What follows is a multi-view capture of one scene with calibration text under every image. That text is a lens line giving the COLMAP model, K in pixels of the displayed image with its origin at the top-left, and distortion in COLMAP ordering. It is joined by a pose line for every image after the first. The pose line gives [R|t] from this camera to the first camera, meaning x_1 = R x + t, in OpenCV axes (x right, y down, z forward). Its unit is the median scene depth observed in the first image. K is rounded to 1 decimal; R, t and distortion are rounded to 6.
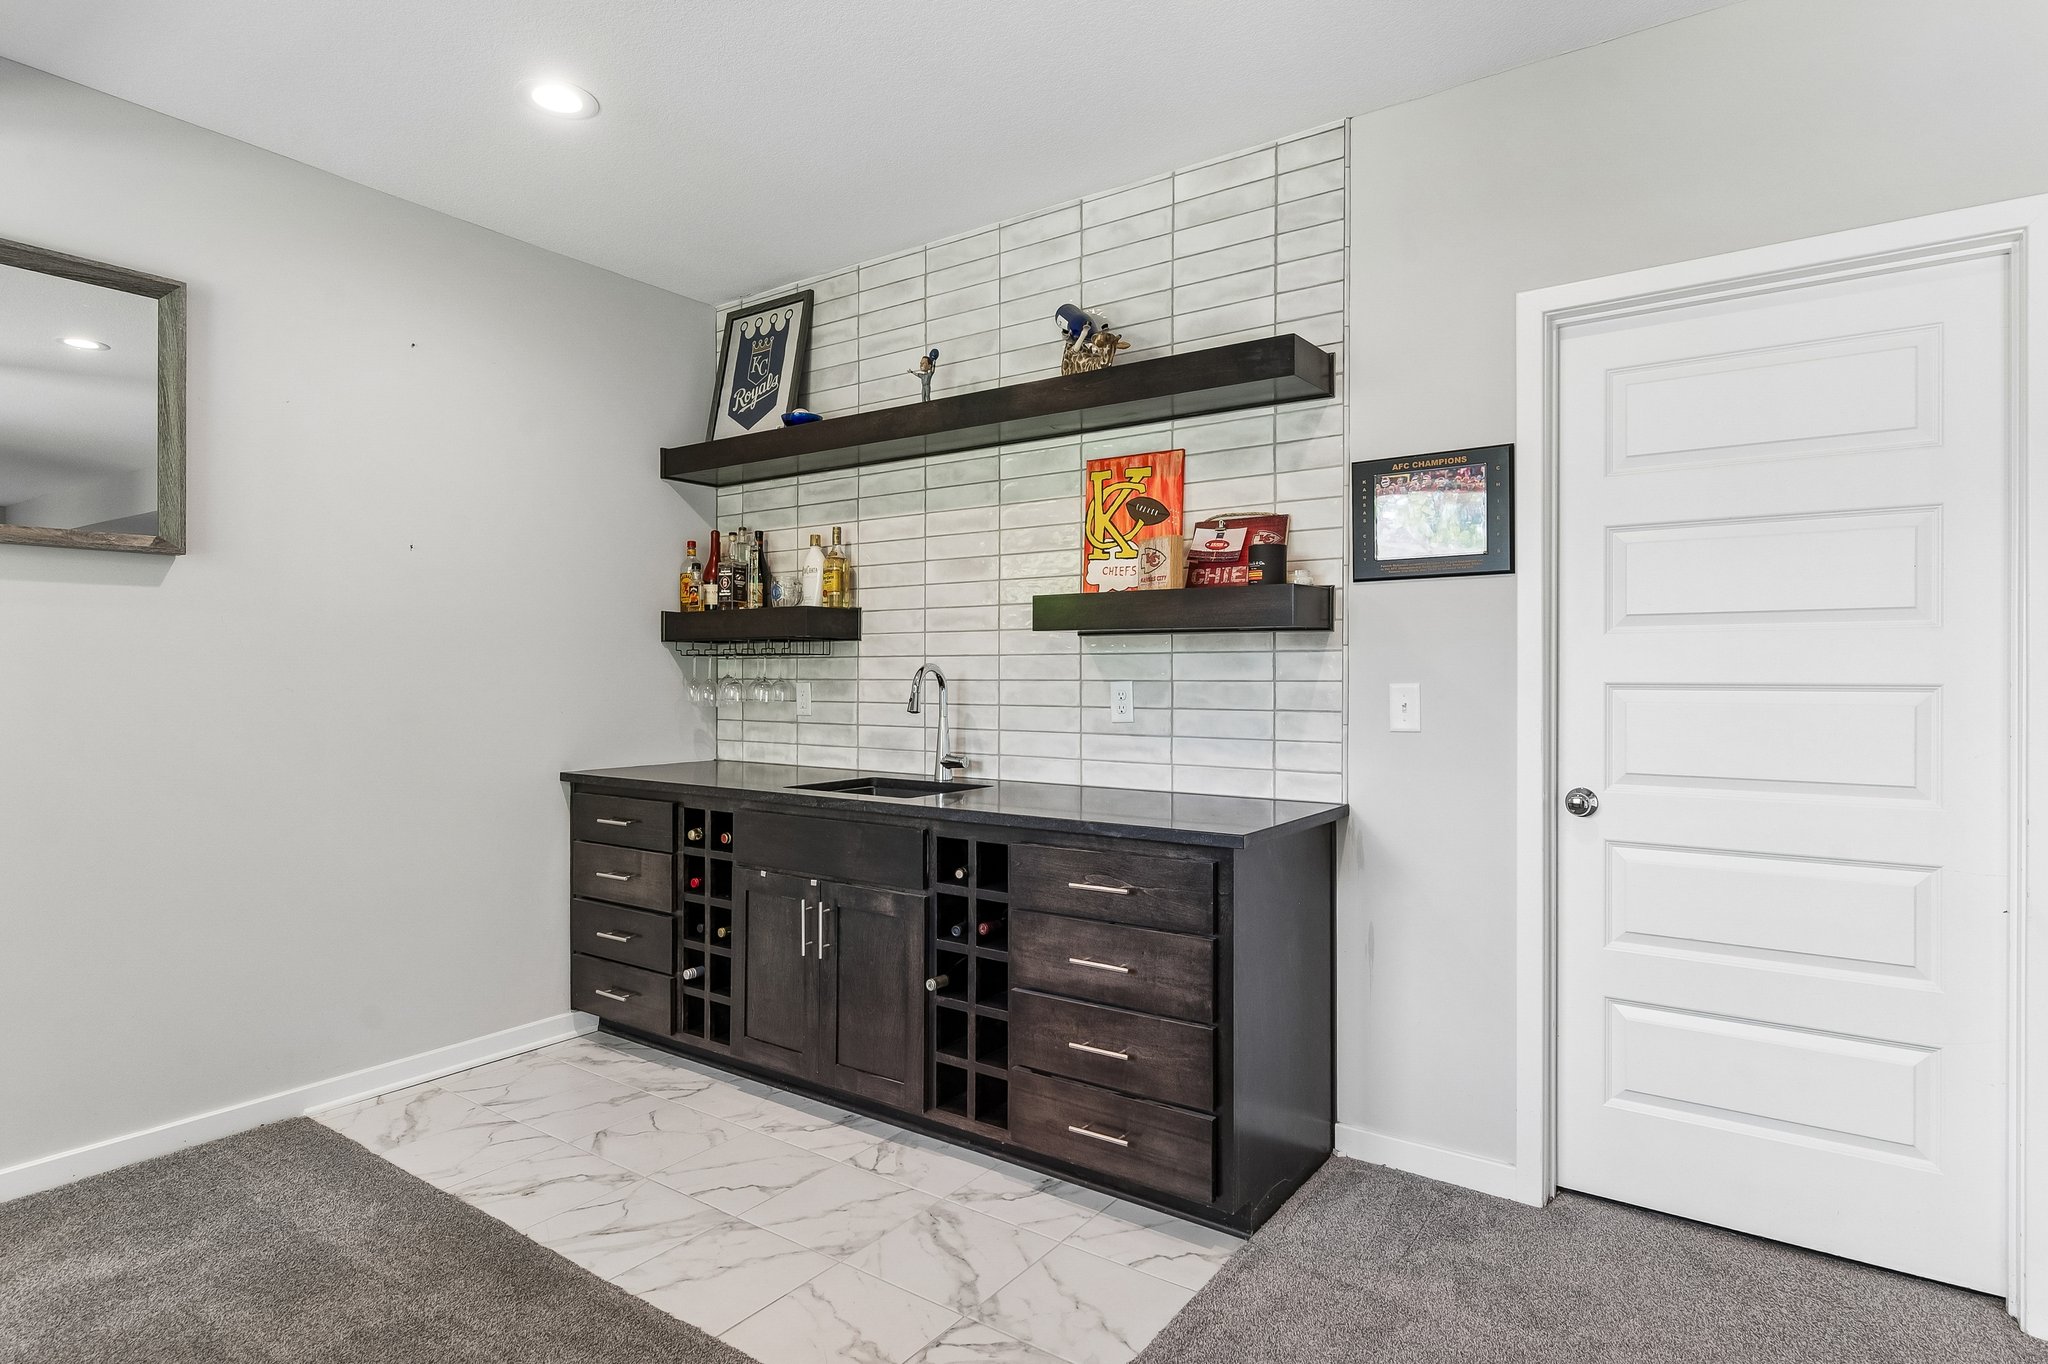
lens RADIAL K [[1057.5, 0, 1018.2], [0, 1057.5, 676.9], [0, 0, 1]] dist [-0.000100, 0.000334]
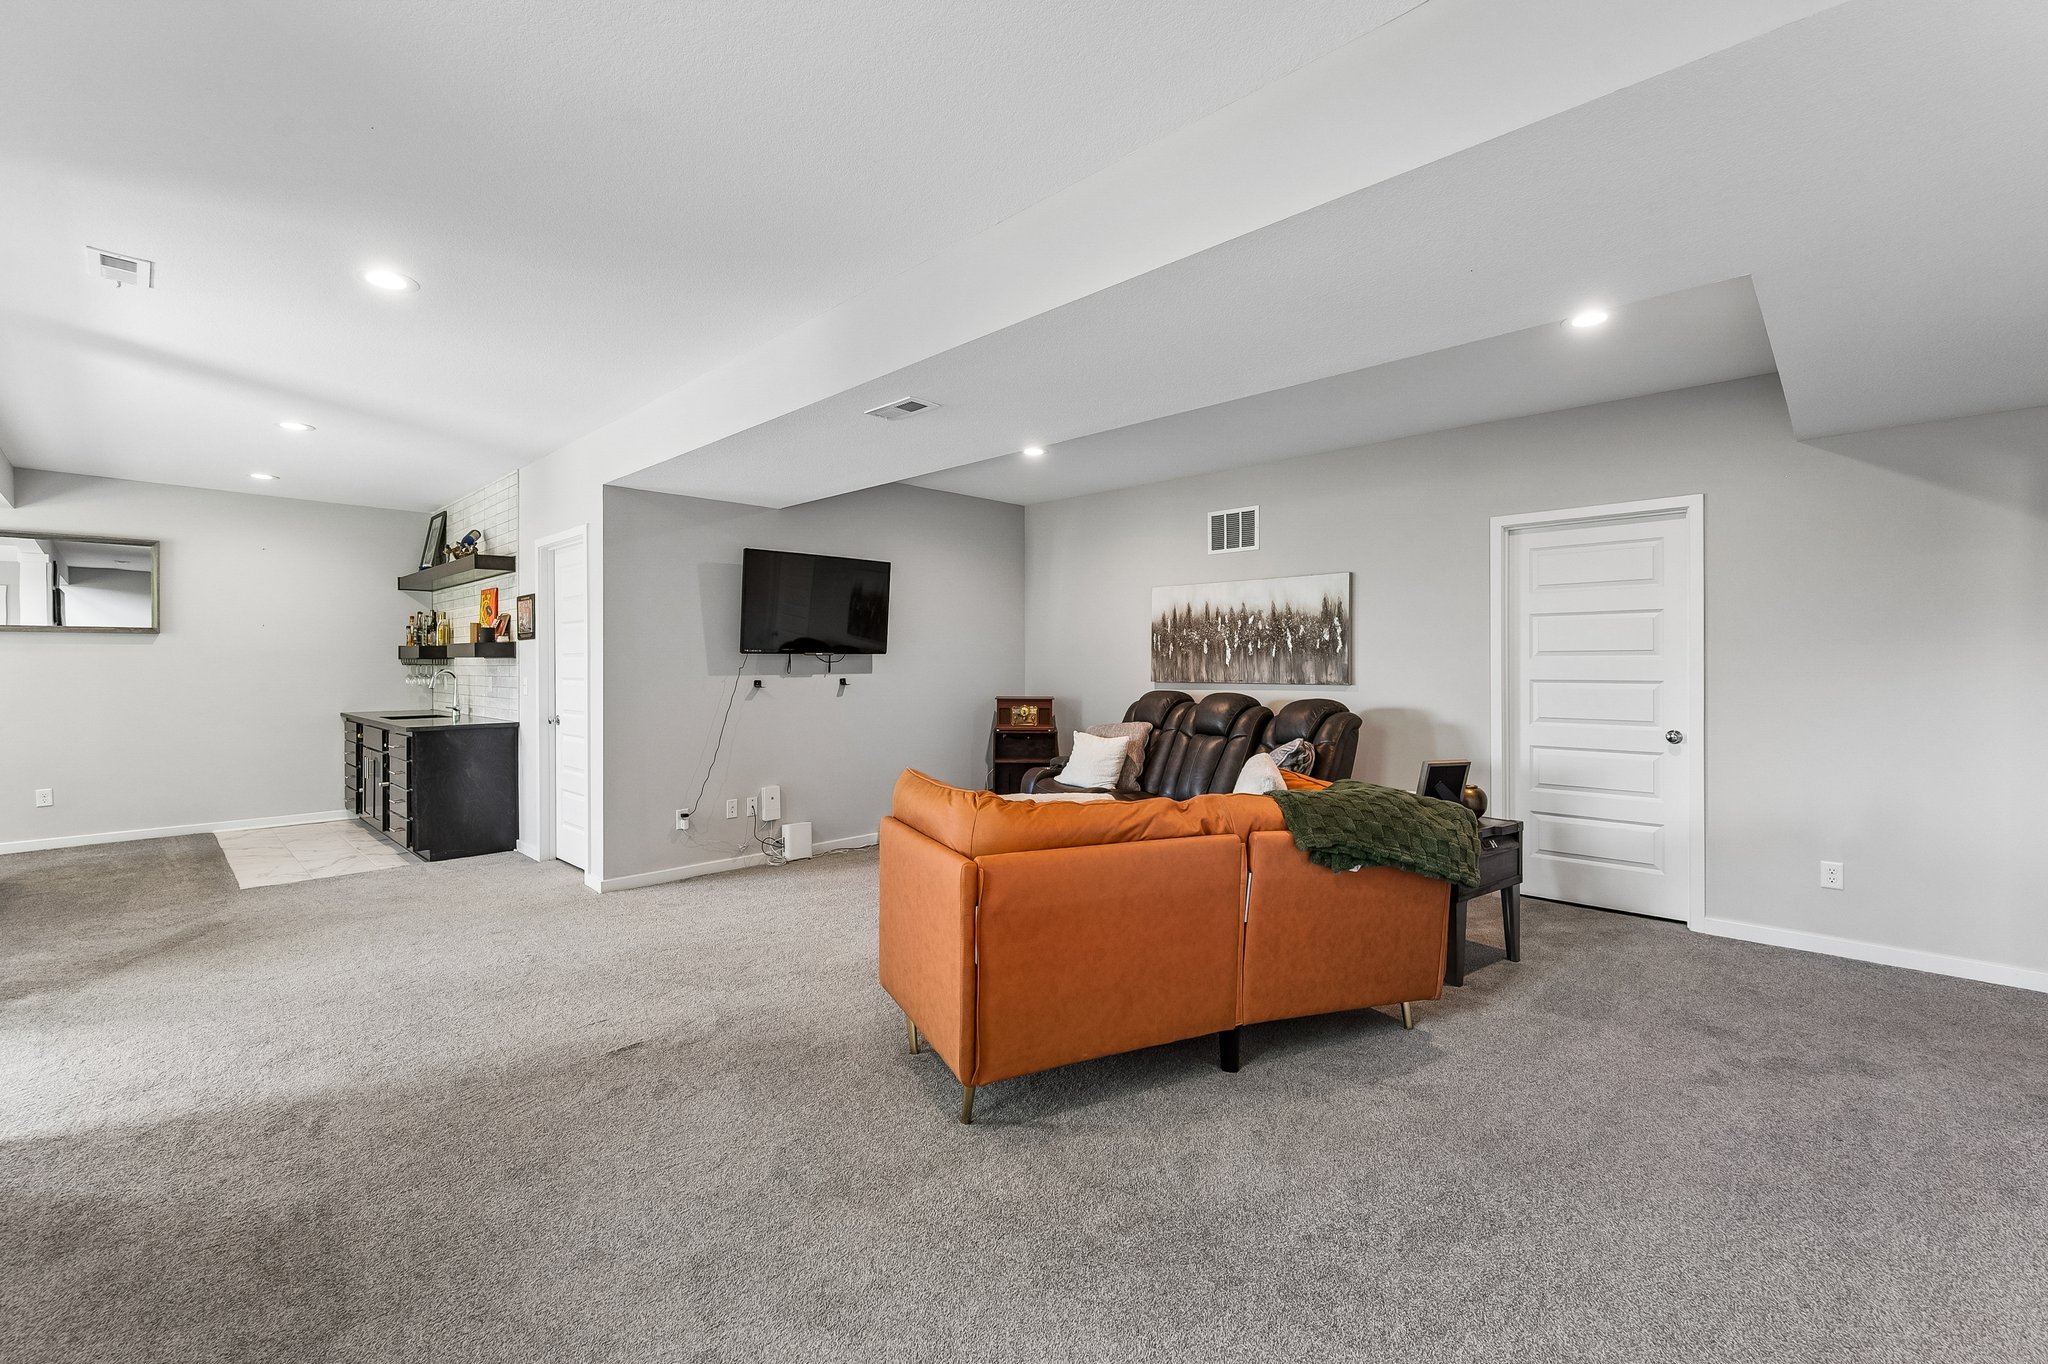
lens RADIAL K [[879.0, 0, 1035.6], [0, 879.0, 670.5], [0, 0, 1]] dist [0.012192, -0.000037]
pose [[0.986154, 0.000197, -0.165833, 1.439744], [-0.000027, 0.999999, 0.001026, -0.009931], [0.165833, -0.001008, 0.986153, -0.736282]]
